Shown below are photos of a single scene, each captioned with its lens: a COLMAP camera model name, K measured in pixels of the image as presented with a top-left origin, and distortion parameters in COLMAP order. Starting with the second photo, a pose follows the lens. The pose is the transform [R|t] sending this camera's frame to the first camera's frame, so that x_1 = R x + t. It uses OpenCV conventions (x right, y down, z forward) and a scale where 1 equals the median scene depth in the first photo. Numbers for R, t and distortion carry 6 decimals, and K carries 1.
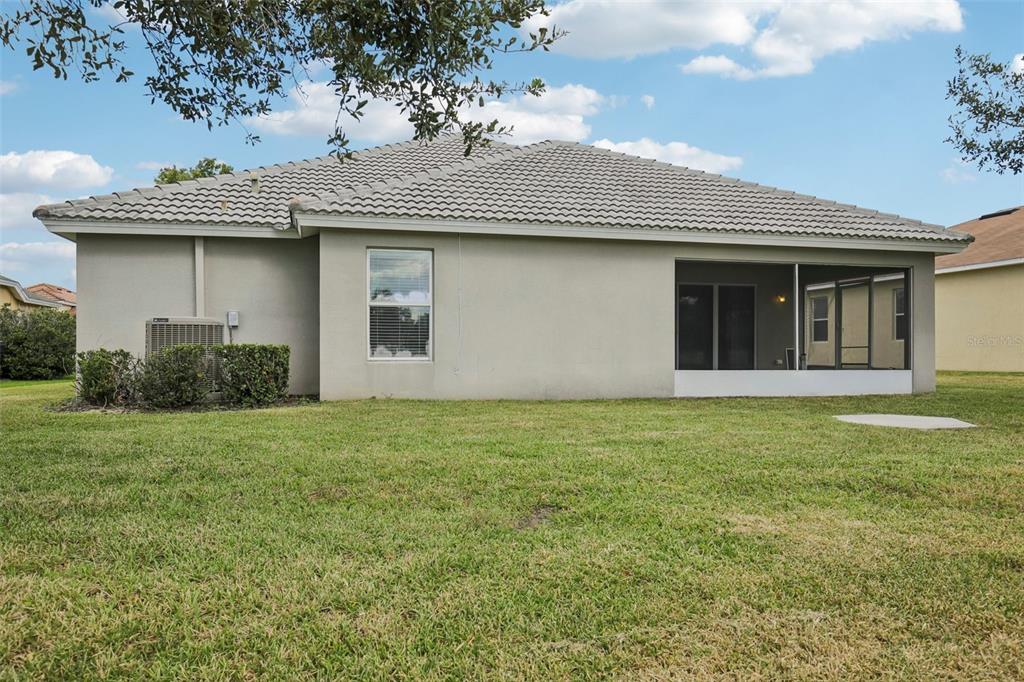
lens RADIAL K [[757.5, 0, 514.0], [0, 757.5, 338.9], [0, 0, 1]] dist [0.006161, 0.001131]
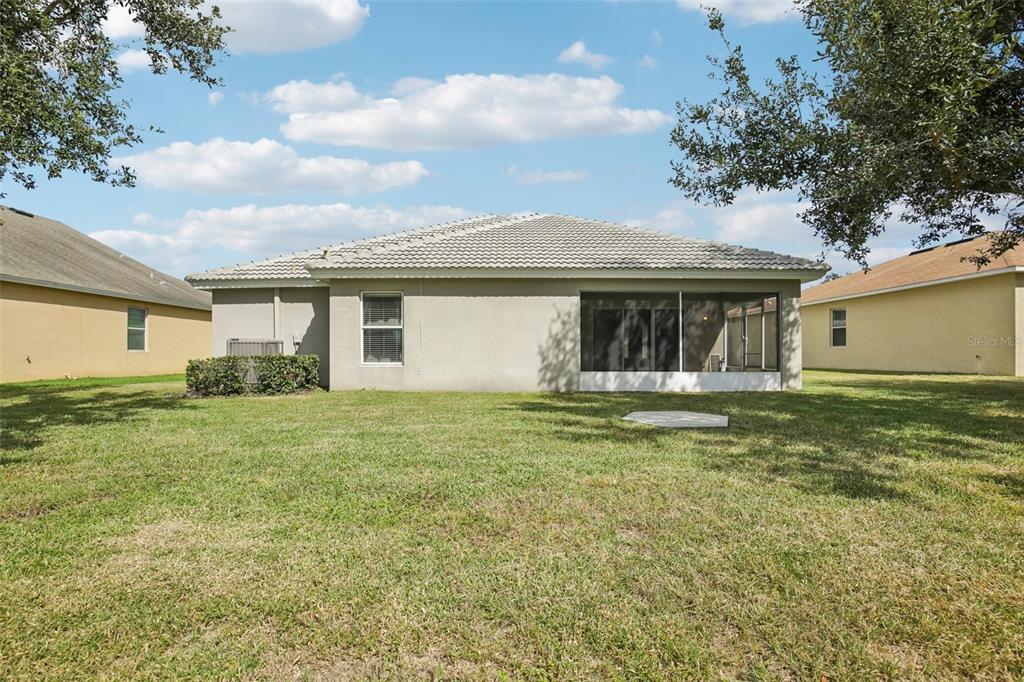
lens RADIAL K [[469.0, 0, 509.5], [0, 469.0, 351.9], [0, 0, 1]] dist [-0.032417, 0.004129]
pose [[0.971986, -0.003922, -0.235008, 0.290109], [0.006512, 0.999926, 0.010246, -0.004237], [0.234950, -0.011489, 0.971939, 0.141349]]
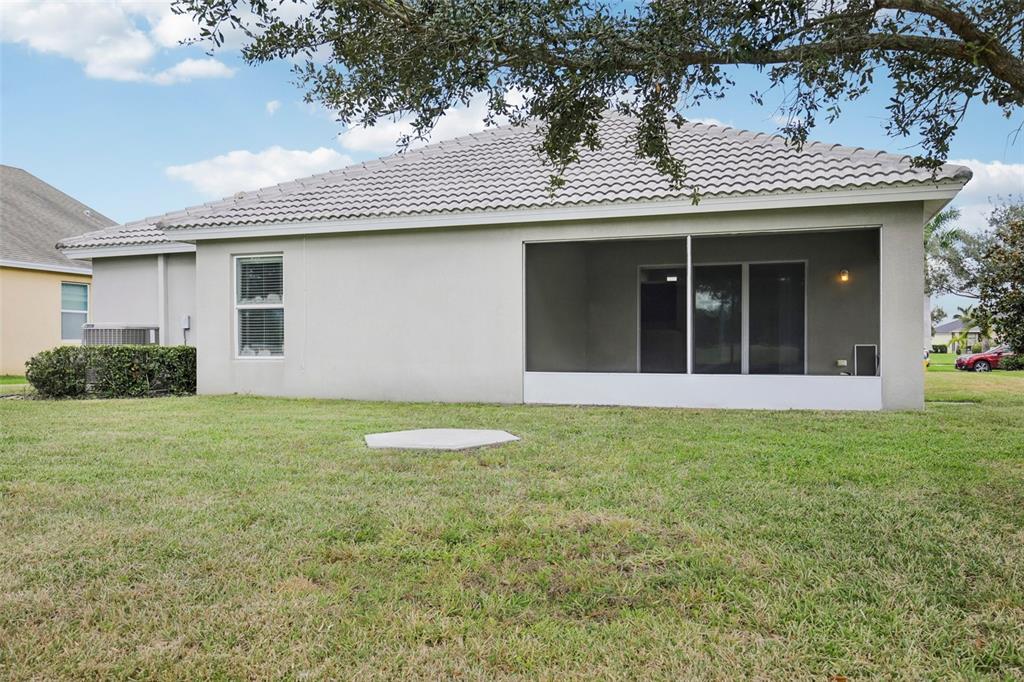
lens RADIAL K [[858.7, 0, 511.0], [0, 858.7, 342.1], [0, 0, 1]] dist [0.010161, -0.002181]
pose [[0.832657, -0.008277, -0.553728, 0.742870], [0.011415, 0.999932, 0.002217, 0.005542], [0.553672, -0.008167, 0.832695, 0.178669]]
